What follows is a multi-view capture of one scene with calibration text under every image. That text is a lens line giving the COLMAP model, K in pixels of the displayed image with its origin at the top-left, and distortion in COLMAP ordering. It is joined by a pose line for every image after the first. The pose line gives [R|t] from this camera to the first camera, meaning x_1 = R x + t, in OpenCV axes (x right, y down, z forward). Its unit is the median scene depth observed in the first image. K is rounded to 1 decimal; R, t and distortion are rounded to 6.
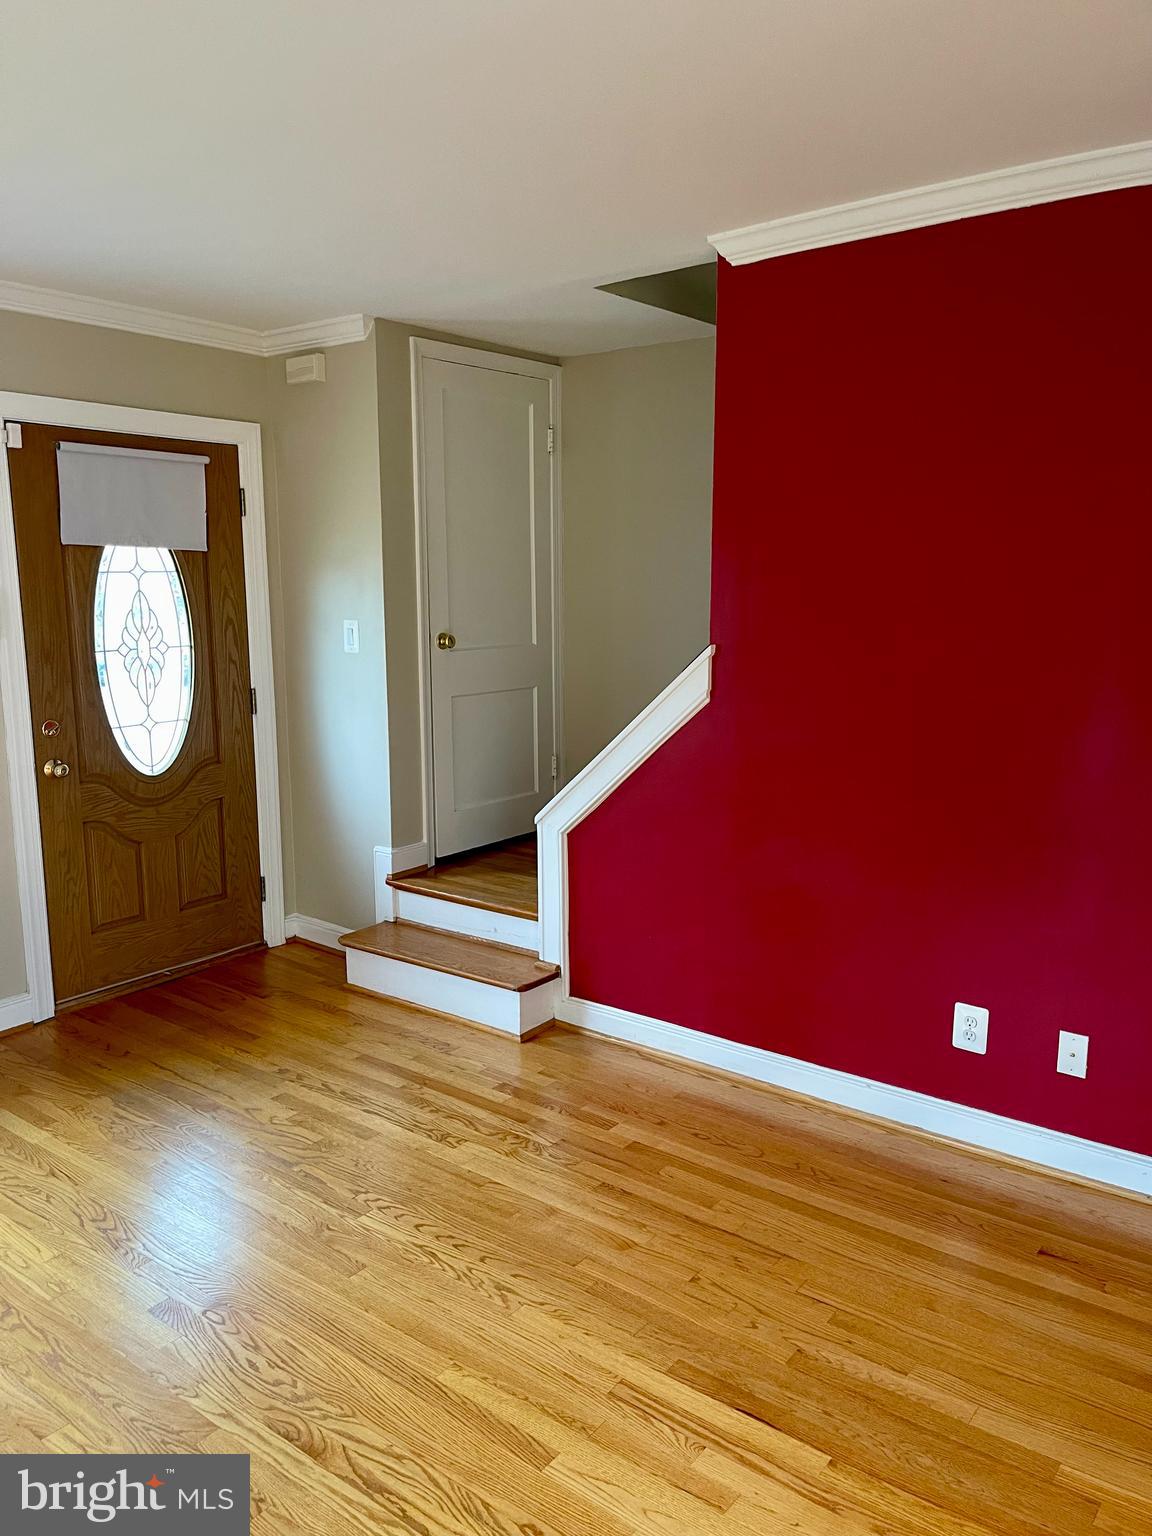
lens RADIAL K [[1162.6, 0, 582.3], [0, 1162.6, 778.7], [0, 0, 1]] dist [0.065179, -0.081013]
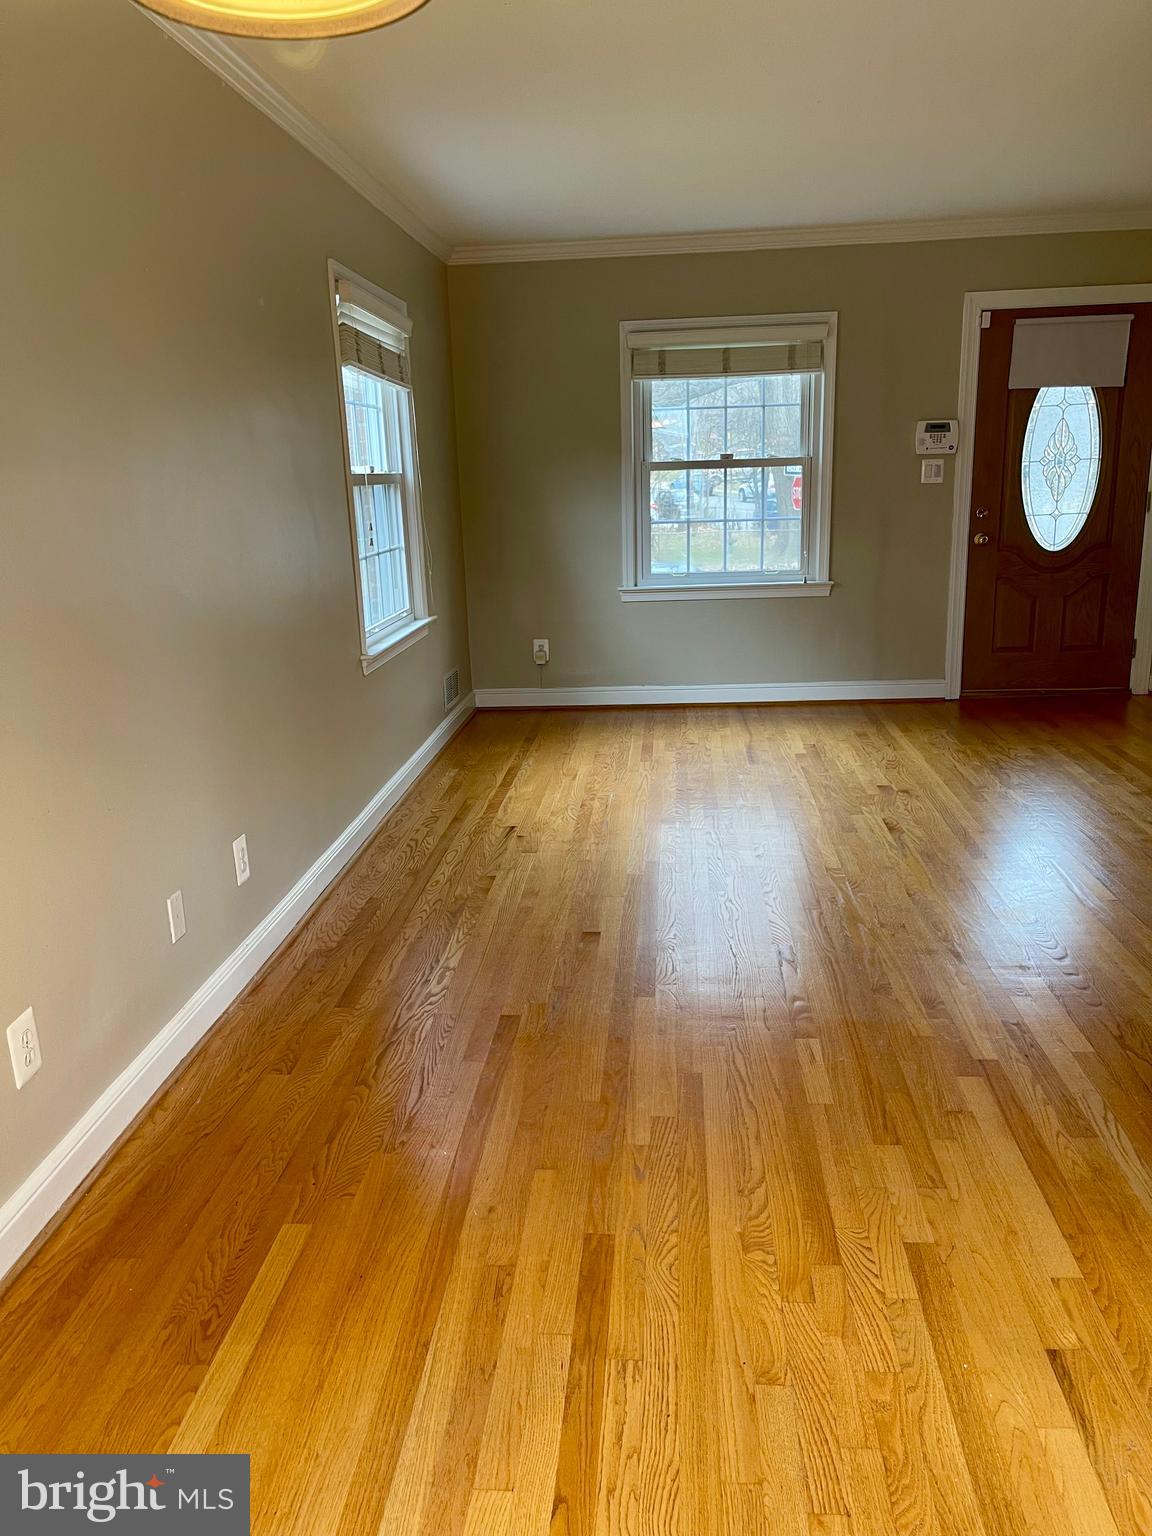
lens RADIAL K [[1148.1, 0, 576.0], [0, 1148.1, 768.0], [0, 0, 1]] dist [0.050939, -0.073338]
pose [[0.550405, 0.196480, -0.811450, 0.538192], [-0.106622, 0.980498, 0.165091, 0.090044], [0.828062, -0.004348, 0.560620, -0.295390]]
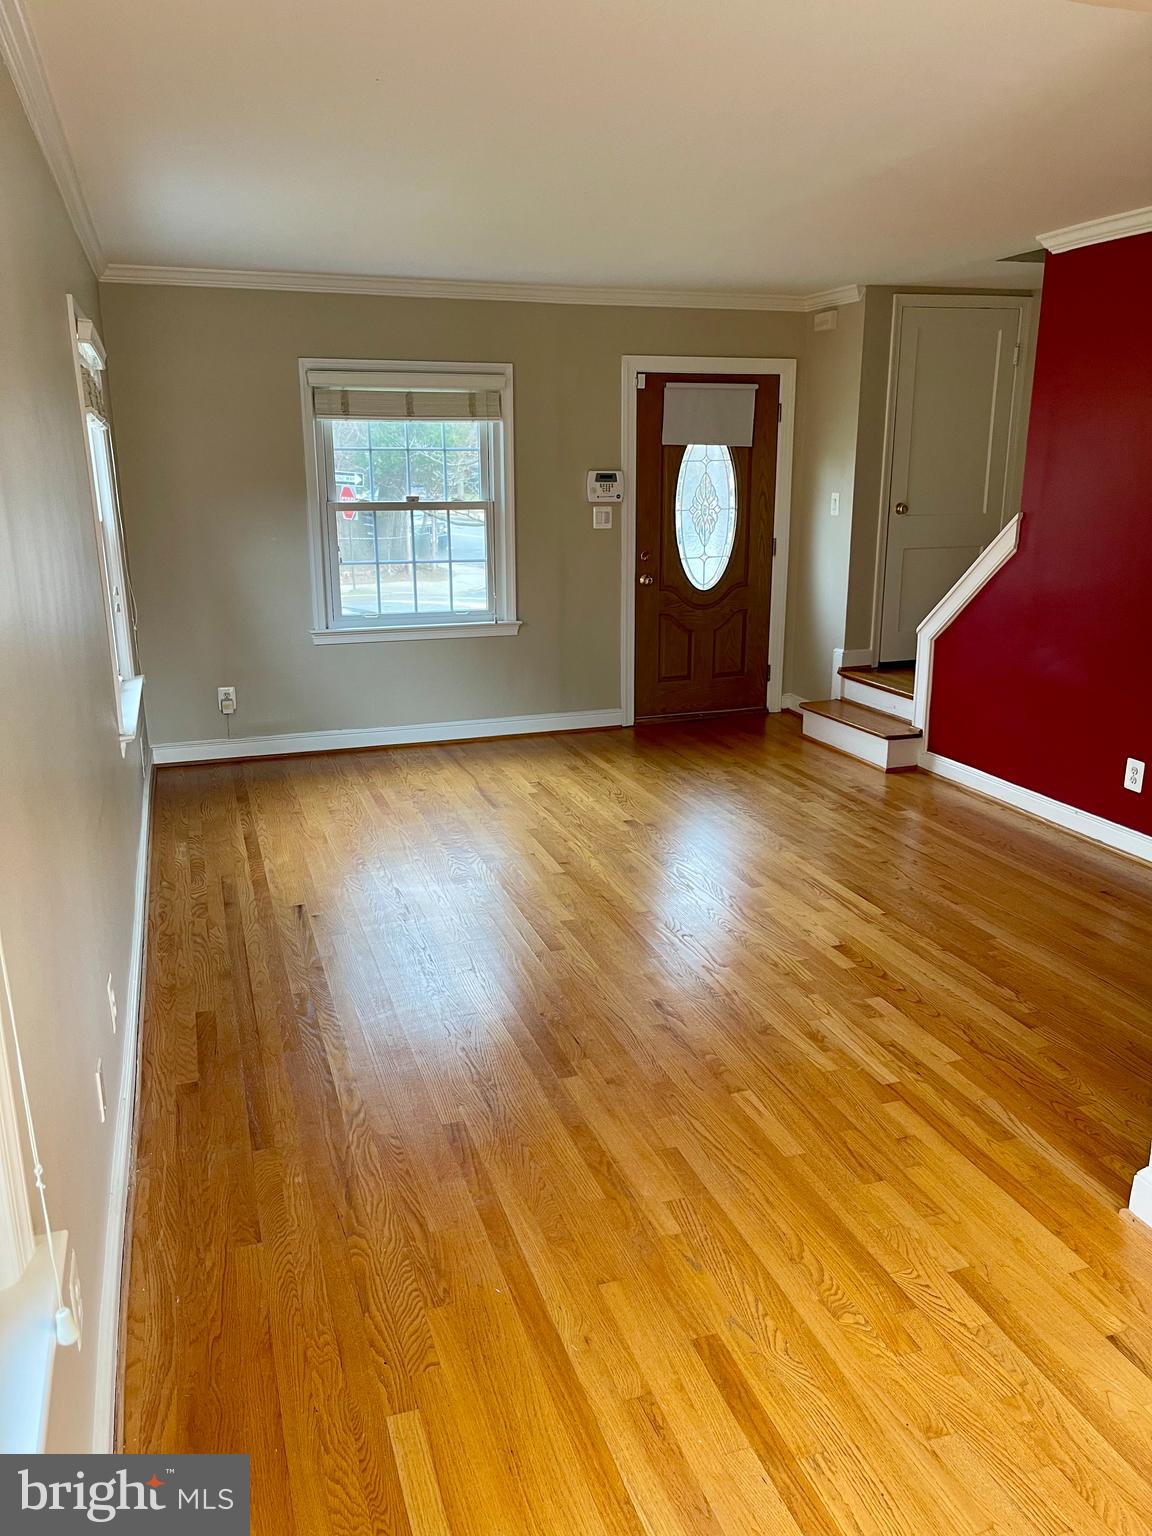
lens RADIAL K [[1143.6, 0, 585.2], [0, 1143.6, 761.6], [0, 0, 1]] dist [0.053989, -0.083221]
pose [[0.840299, 0.138828, -0.524045, 0.372199], [-0.089097, 0.988876, 0.119103, 0.060248], [0.534751, -0.053391, 0.843321, -0.450302]]
